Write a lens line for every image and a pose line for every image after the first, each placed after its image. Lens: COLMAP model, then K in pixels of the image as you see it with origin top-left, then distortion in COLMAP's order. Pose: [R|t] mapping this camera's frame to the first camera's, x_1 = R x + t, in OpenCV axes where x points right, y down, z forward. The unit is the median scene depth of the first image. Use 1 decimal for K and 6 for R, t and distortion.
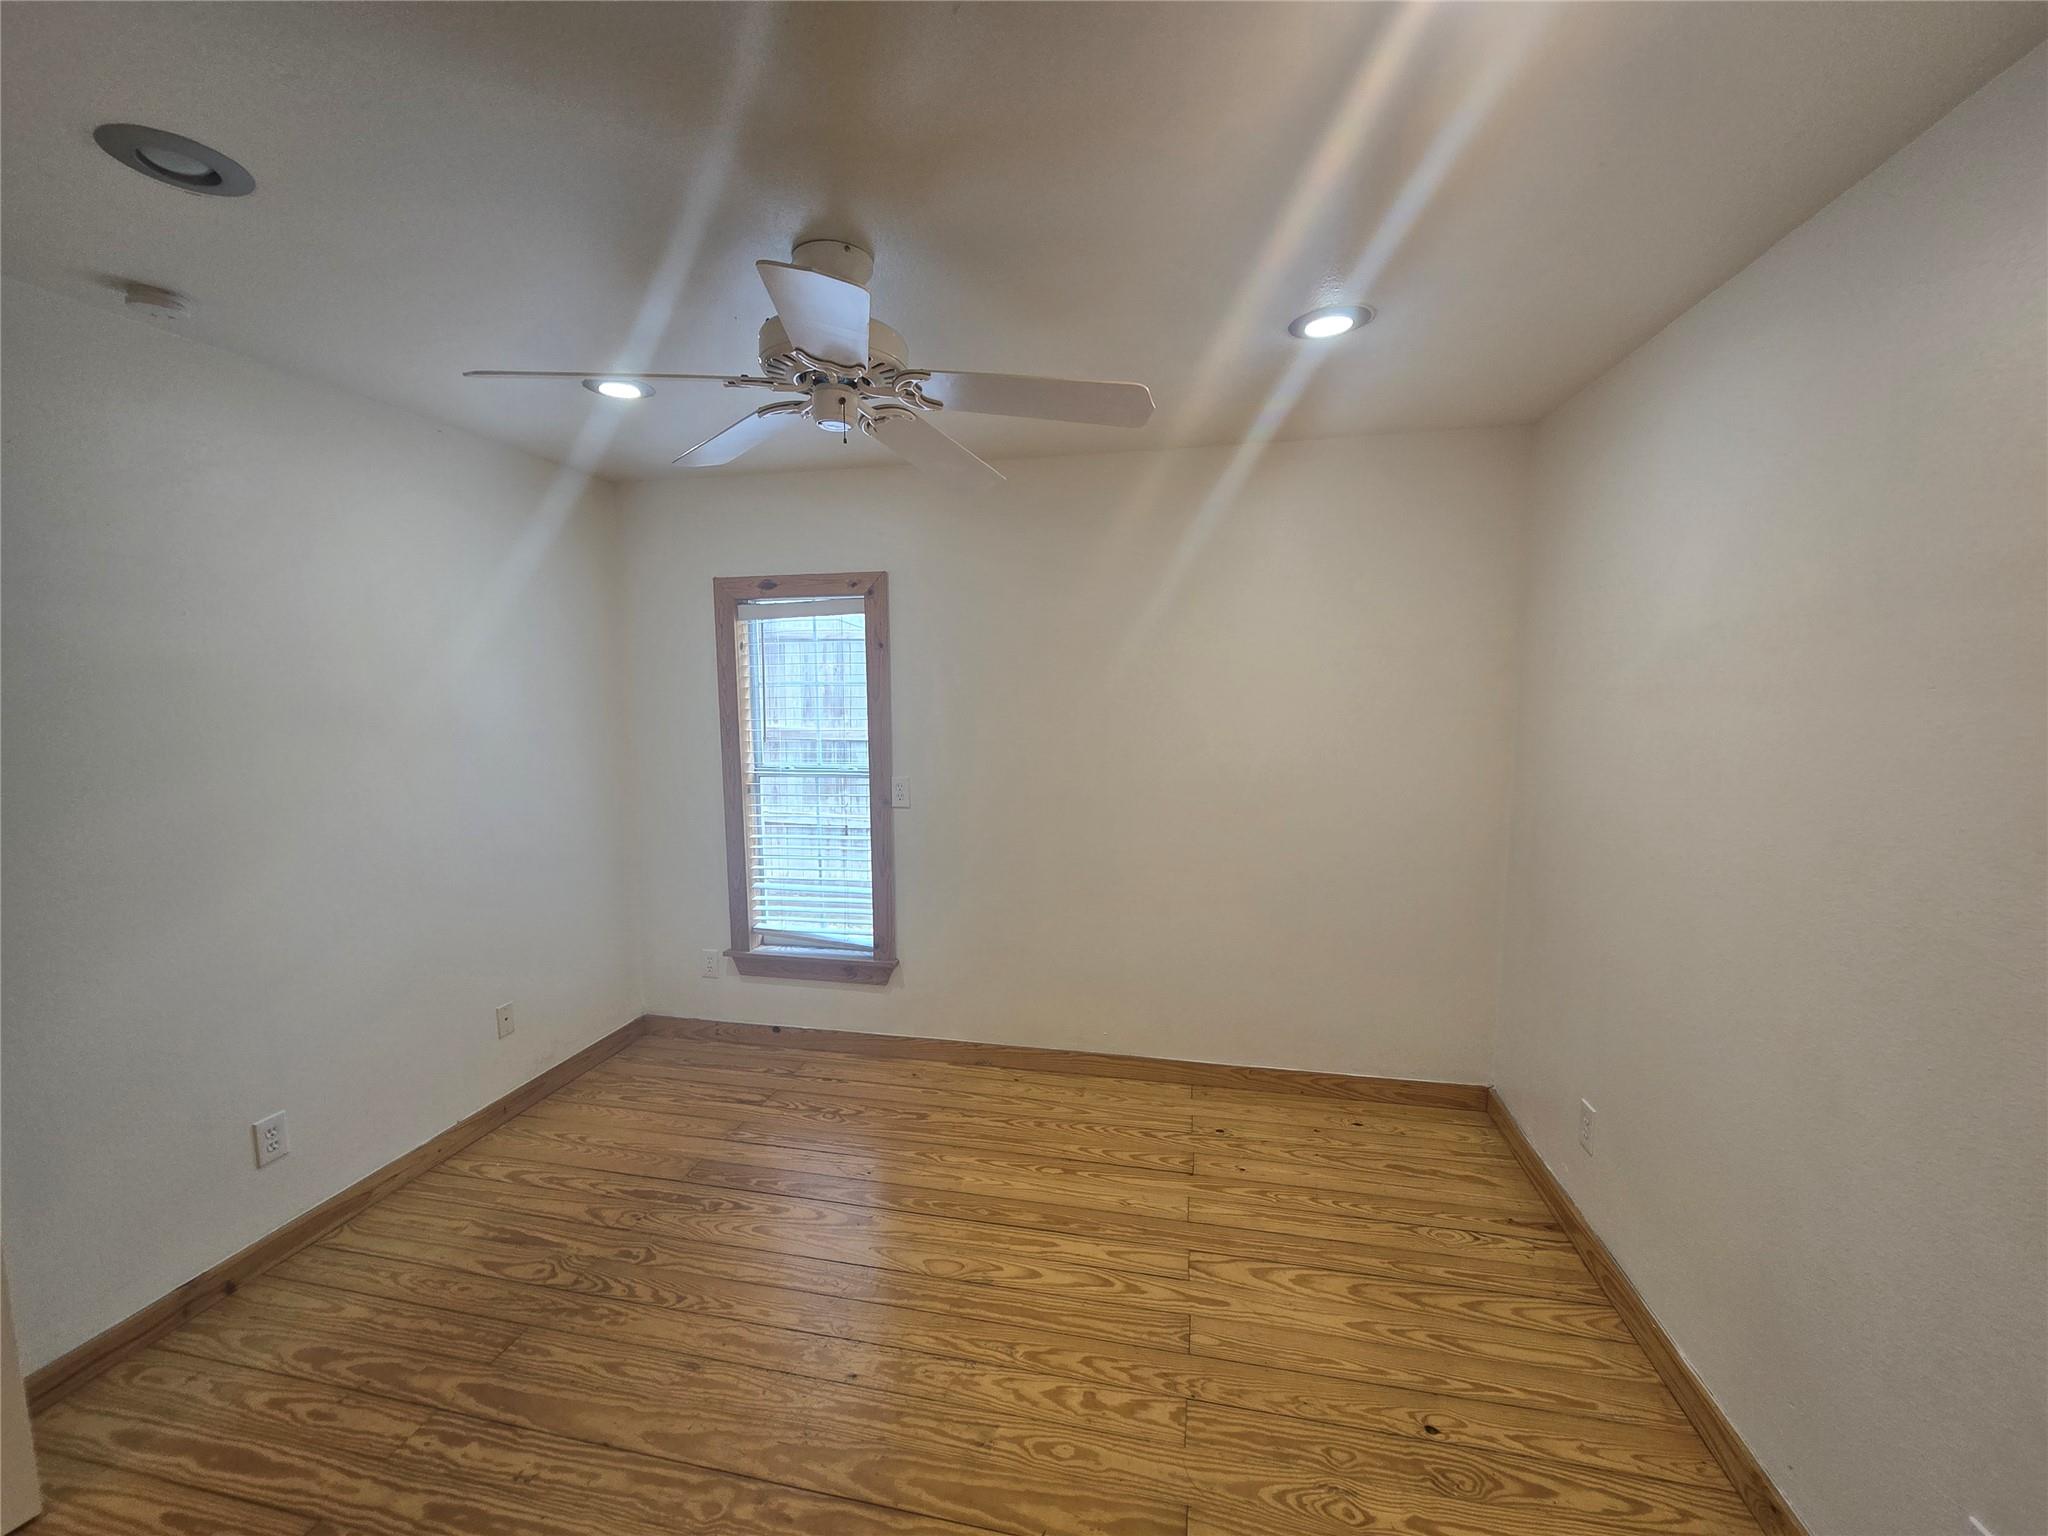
lens RADIAL K [[840.1, 0, 1029.2], [0, 840.1, 771.5], [0, 0, 1]] dist [-0.003173, 0.000247]
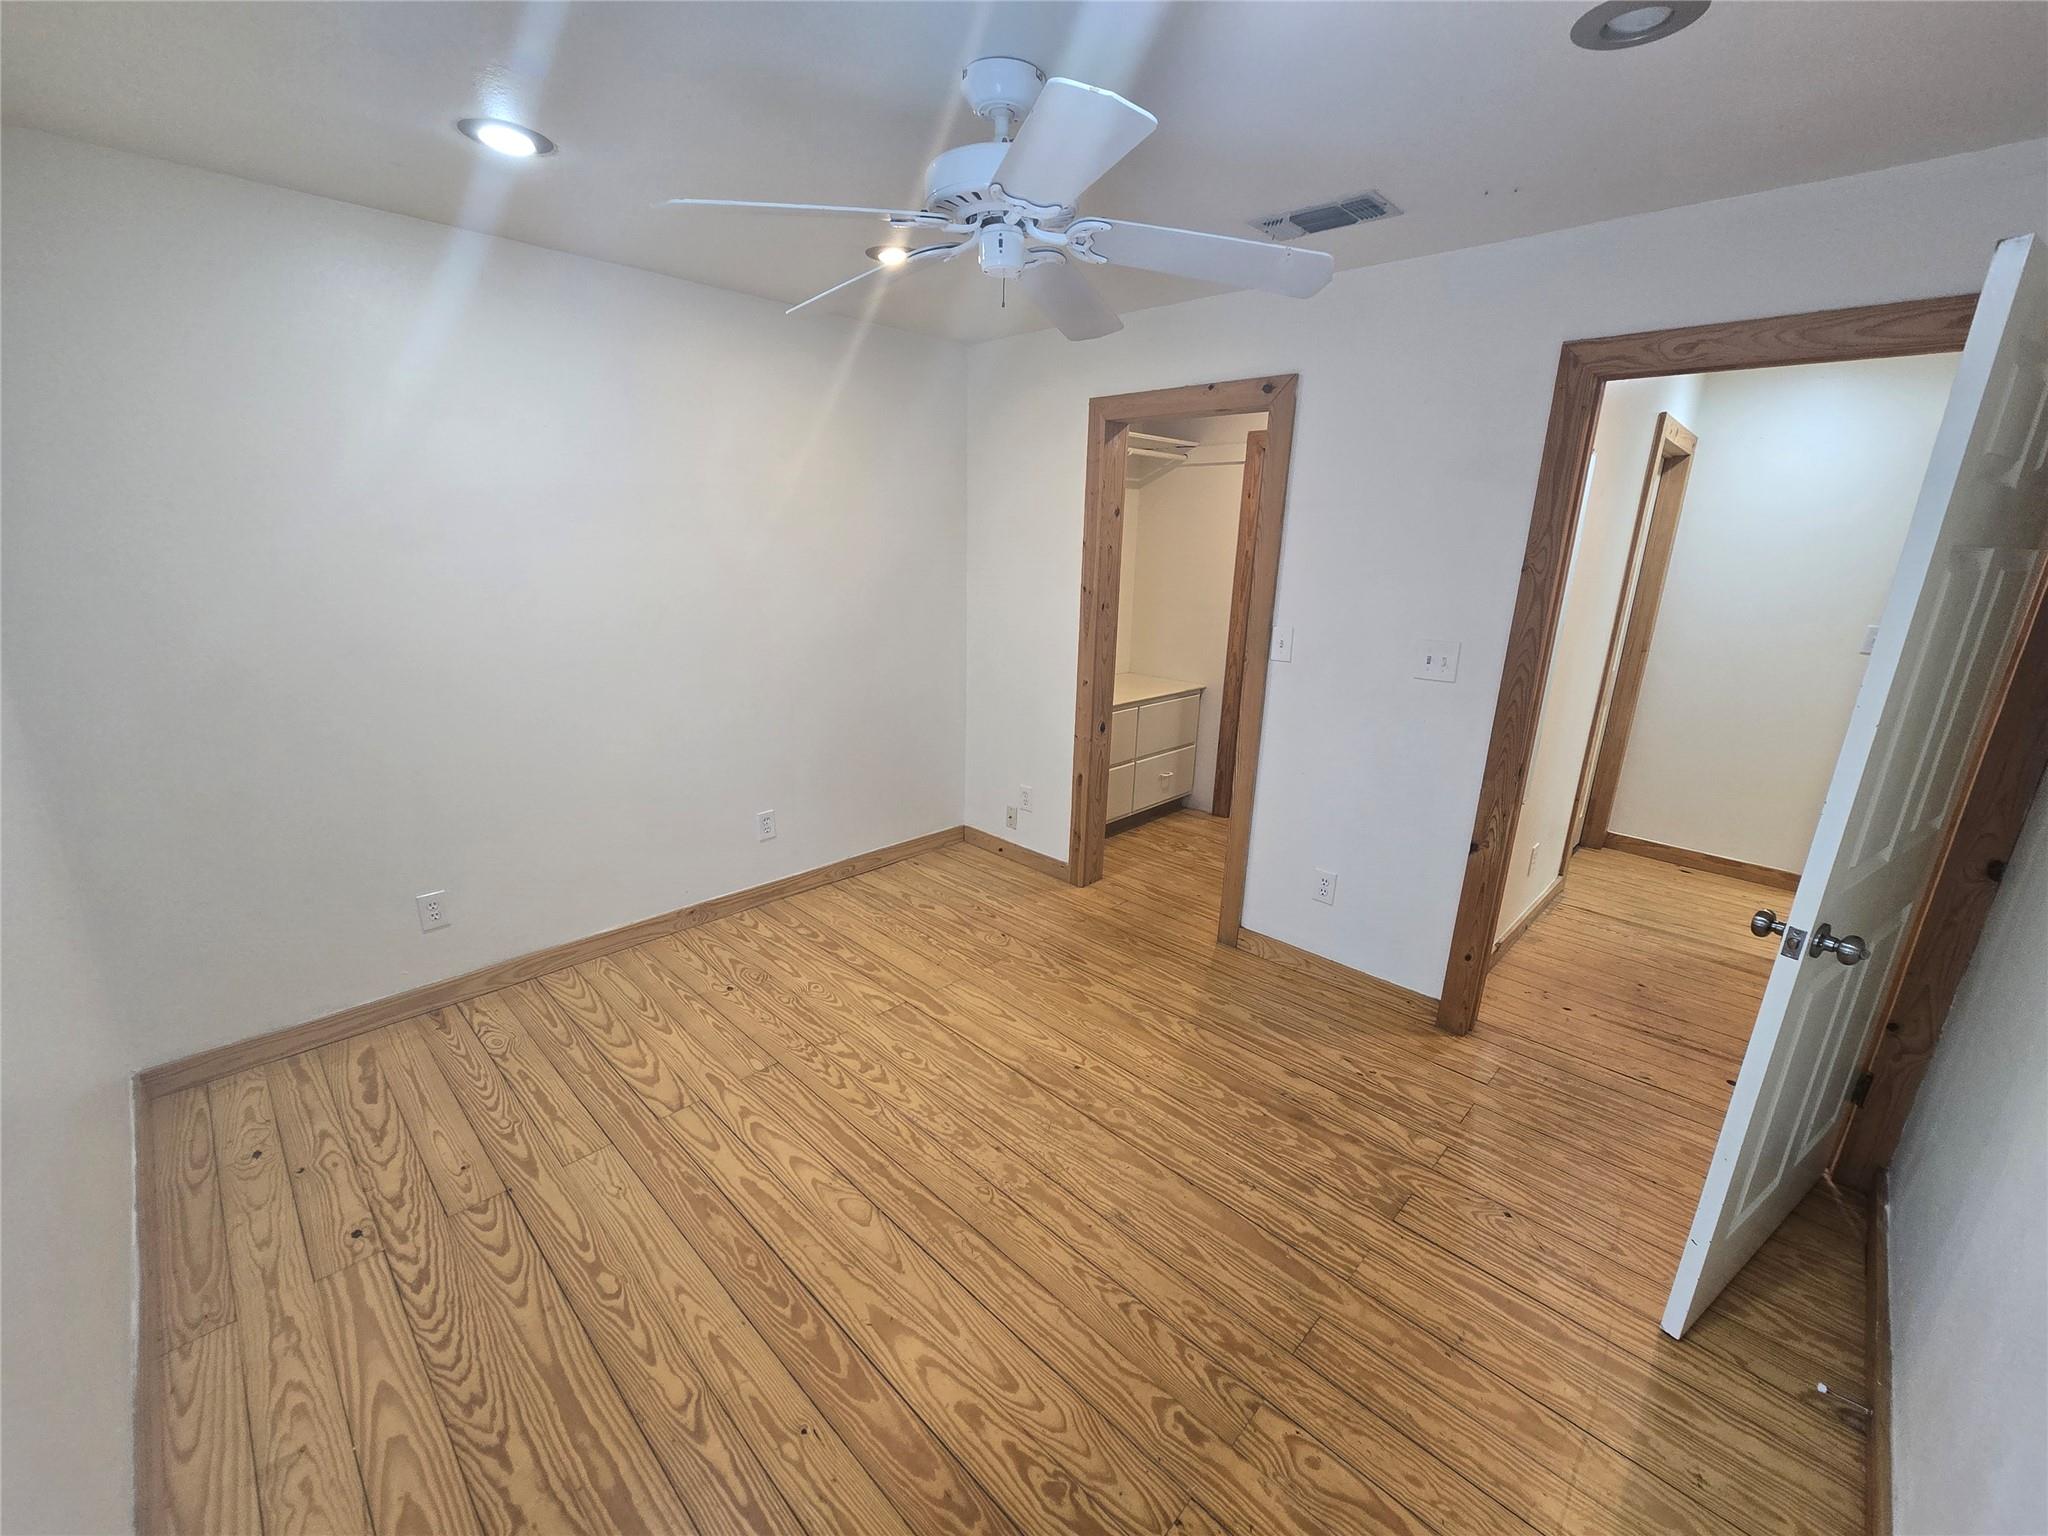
lens RADIAL K [[840.1, 0, 1029.2], [0, 840.1, 771.5], [0, 0, 1]] dist [-0.003173, 0.000247]
pose [[-0.845633, -0.164951, 0.507637, -0.715088], [0.032053, 0.933642, 0.356771, -0.181476], [-0.532801, 0.317969, -0.784231, 1.636897]]
